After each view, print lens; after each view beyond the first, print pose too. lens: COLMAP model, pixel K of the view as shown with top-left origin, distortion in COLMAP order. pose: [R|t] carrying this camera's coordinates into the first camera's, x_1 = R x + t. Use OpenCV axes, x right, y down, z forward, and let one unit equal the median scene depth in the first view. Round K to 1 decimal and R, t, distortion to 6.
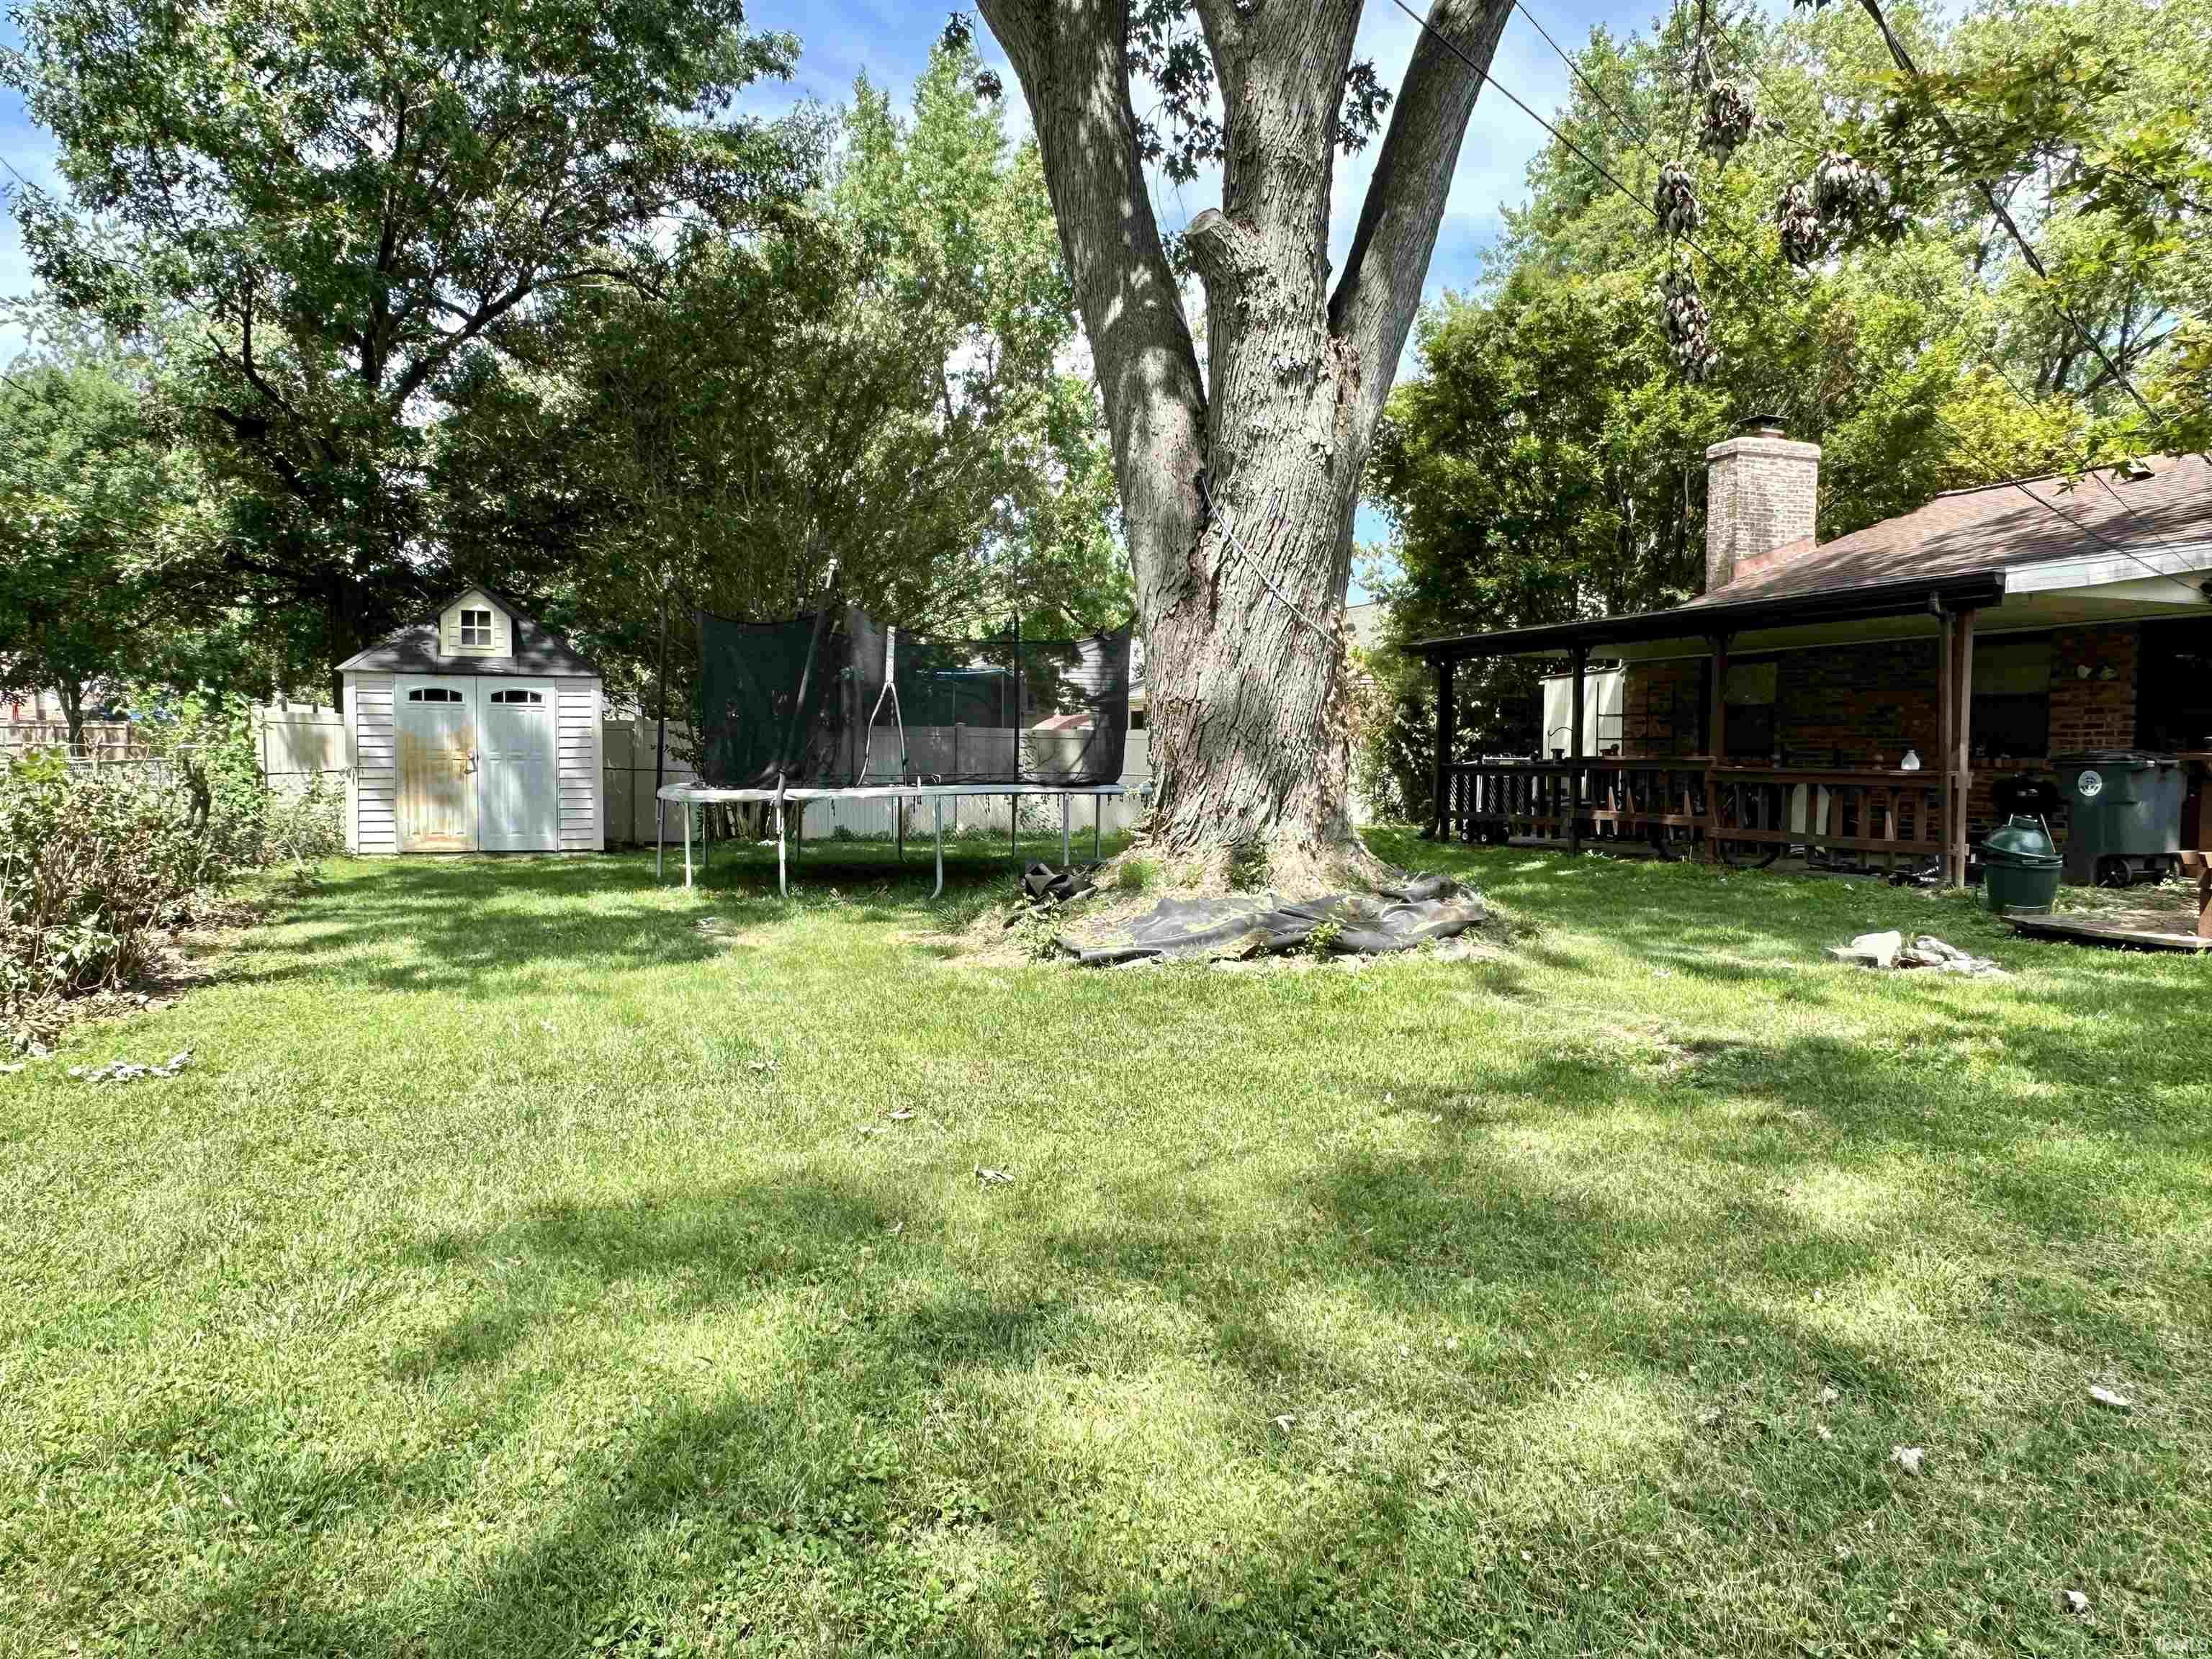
lens RADIAL K [[1416.1, 0, 1106.0], [0, 1416.1, 829.5], [0, 0, 1]] dist [0.003931, -0.002030]
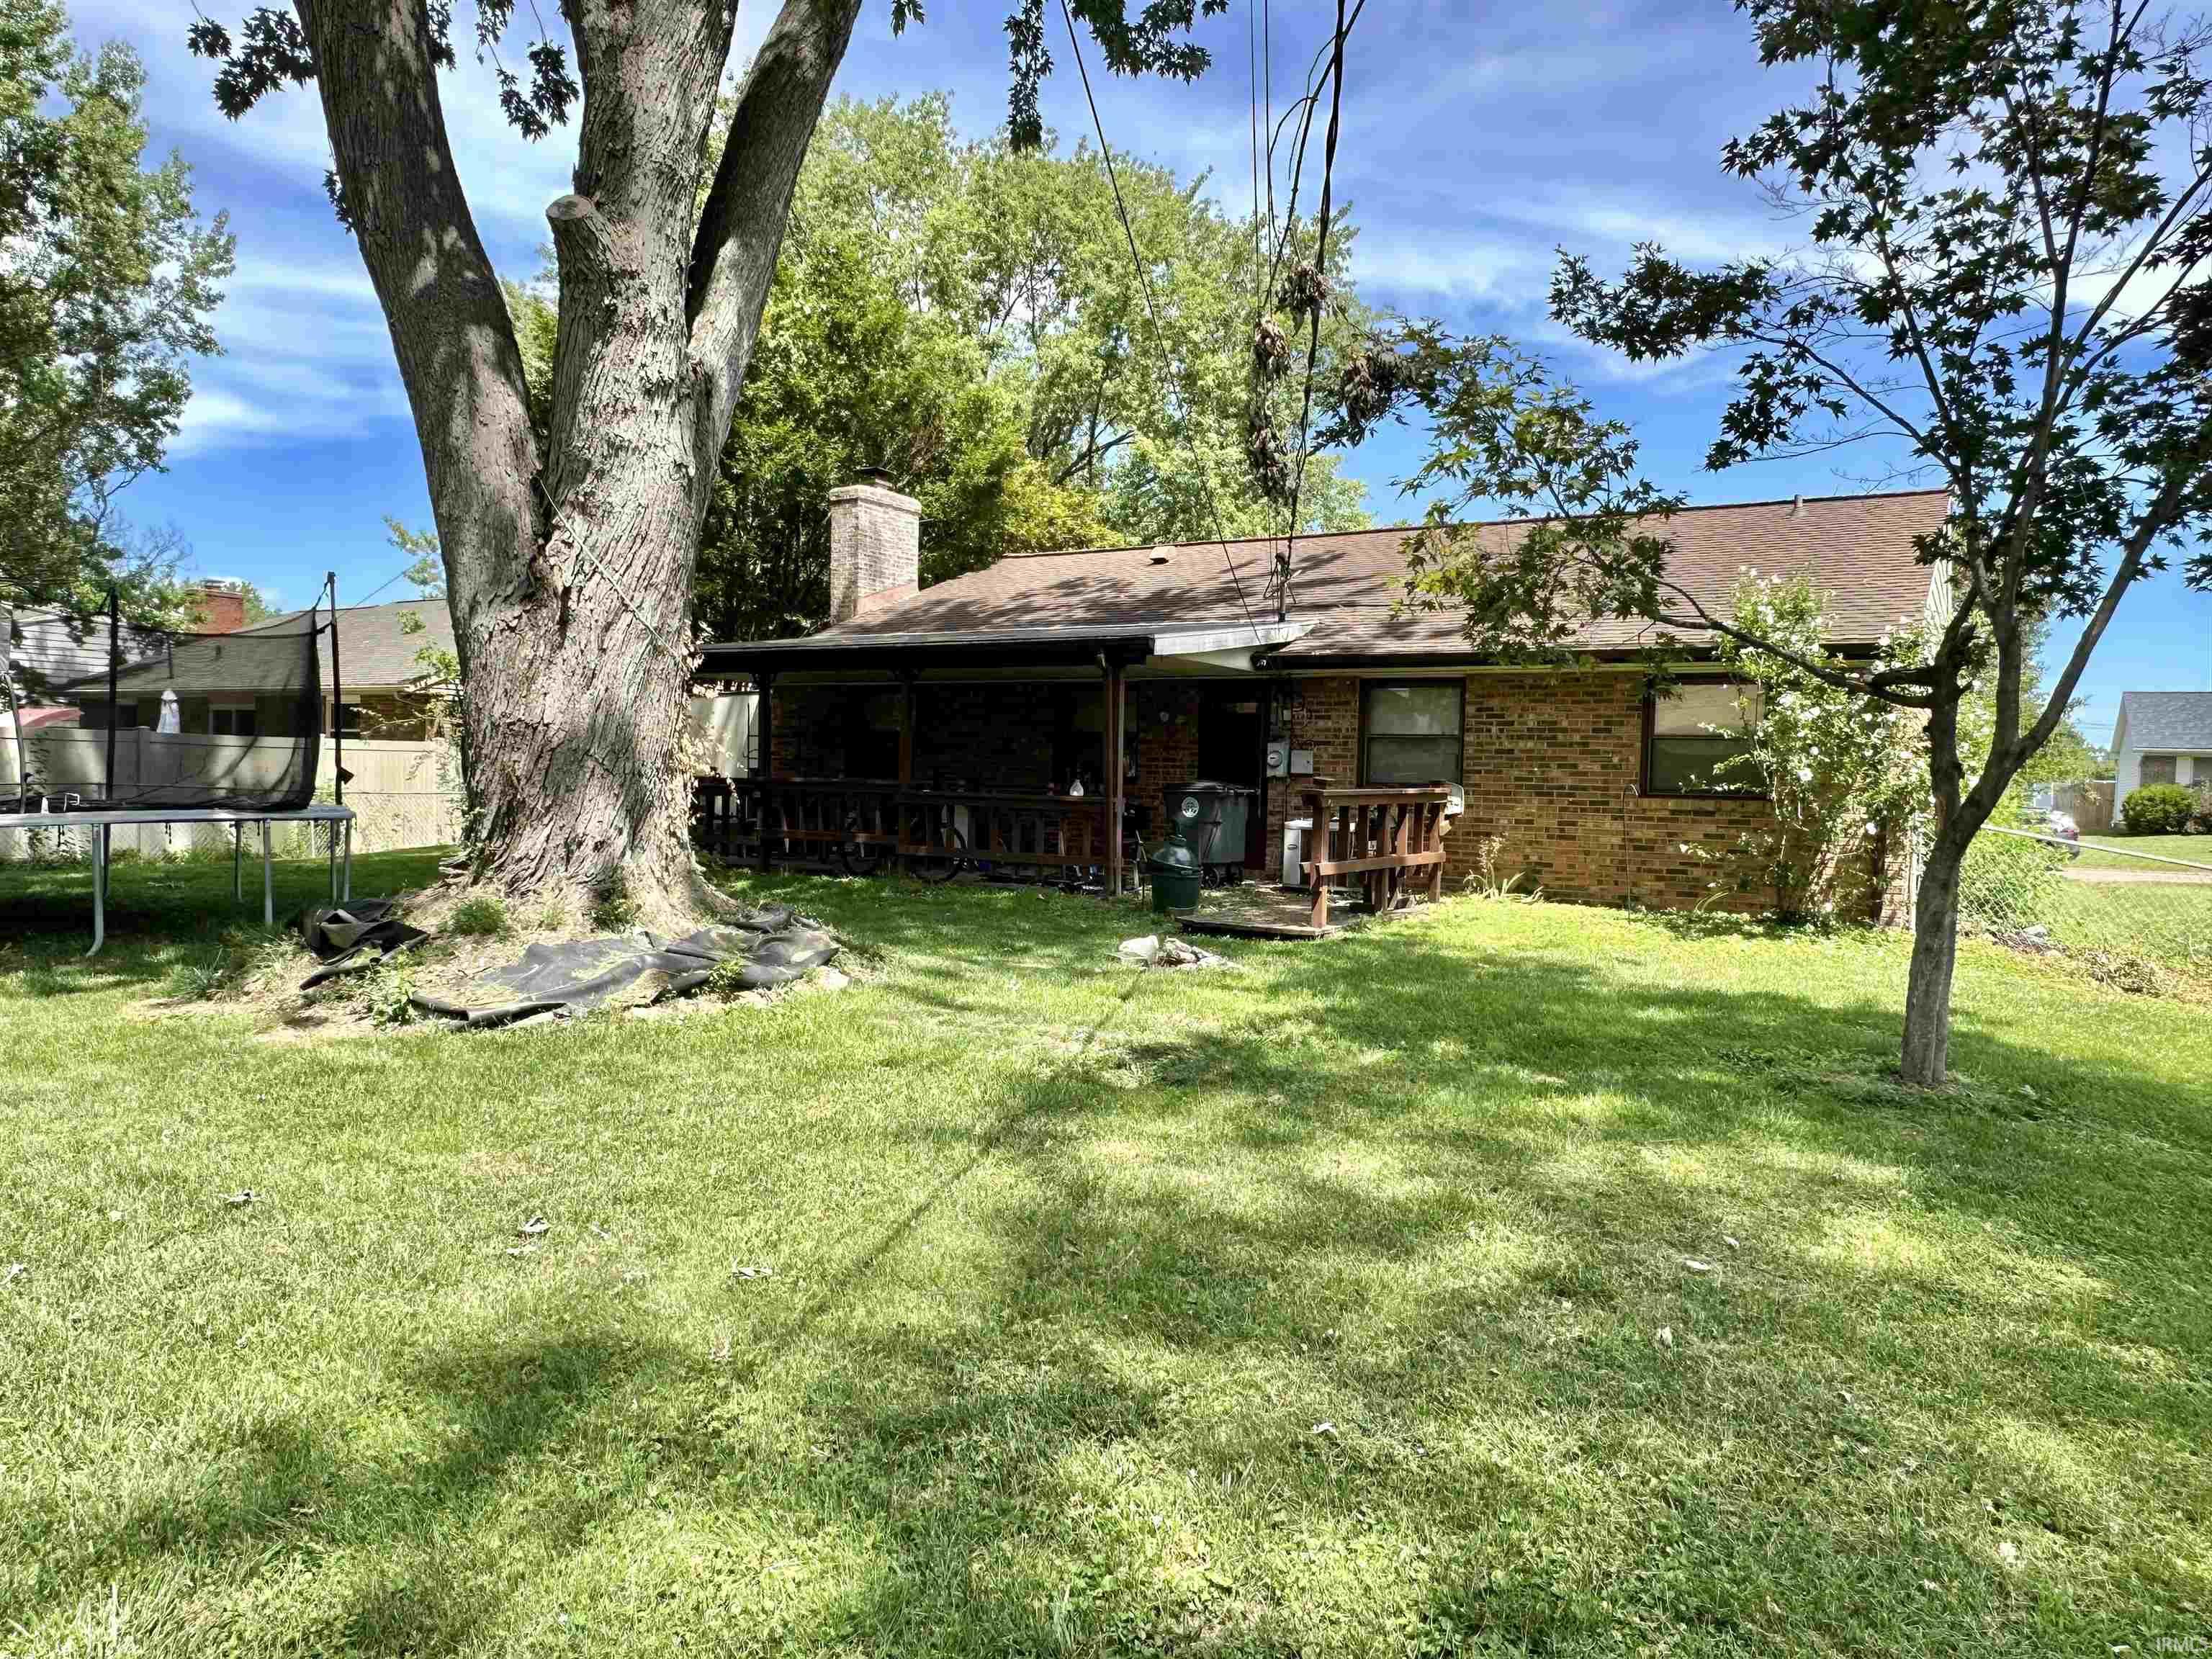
lens RADIAL K [[1407.7, 0, 1106.0], [0, 1407.7, 829.5], [0, 0, 1]] dist [-0.004909, -0.000784]
pose [[0.801644, -0.008698, 0.597738, -0.188839], [0.013091, 0.999910, -0.003007, -0.015646], [-0.597658, 0.010236, 0.801686, 0.058181]]
